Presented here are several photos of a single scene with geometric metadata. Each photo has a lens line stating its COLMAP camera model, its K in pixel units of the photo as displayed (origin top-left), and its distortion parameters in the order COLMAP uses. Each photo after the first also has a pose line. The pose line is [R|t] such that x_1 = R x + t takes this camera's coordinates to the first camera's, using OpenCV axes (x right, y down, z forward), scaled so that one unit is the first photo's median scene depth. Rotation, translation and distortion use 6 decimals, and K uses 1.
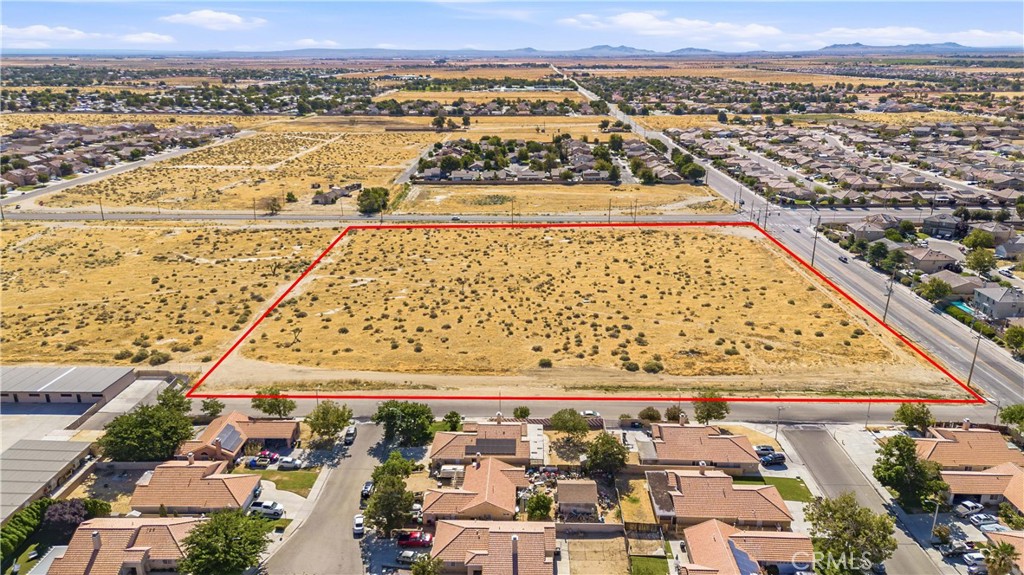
lens RADIAL K [[723.6, 0, 513.9], [0, 723.6, 284.1], [0, 0, 1]] dist [0.068991, -0.034158]
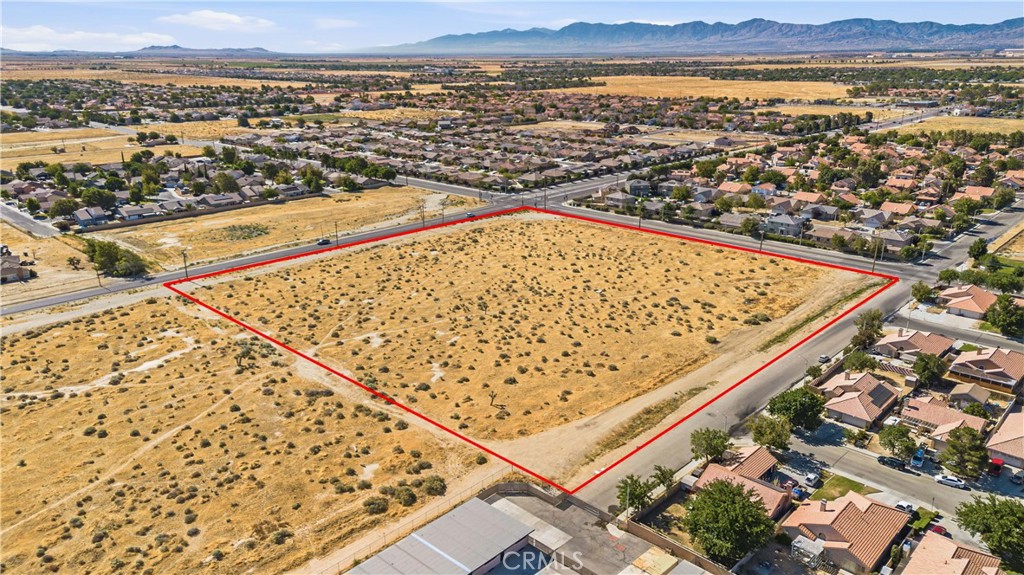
lens RADIAL K [[723.6, 0, 513.7], [0, 723.6, 288.8], [0, 0, 1]] dist [0.068991, -0.034158]
pose [[0.670574, -0.228083, 0.705910, -0.735413], [0.225832, 0.969162, 0.098614, -0.113748], [-0.706634, 0.093289, 0.701403, 0.349994]]
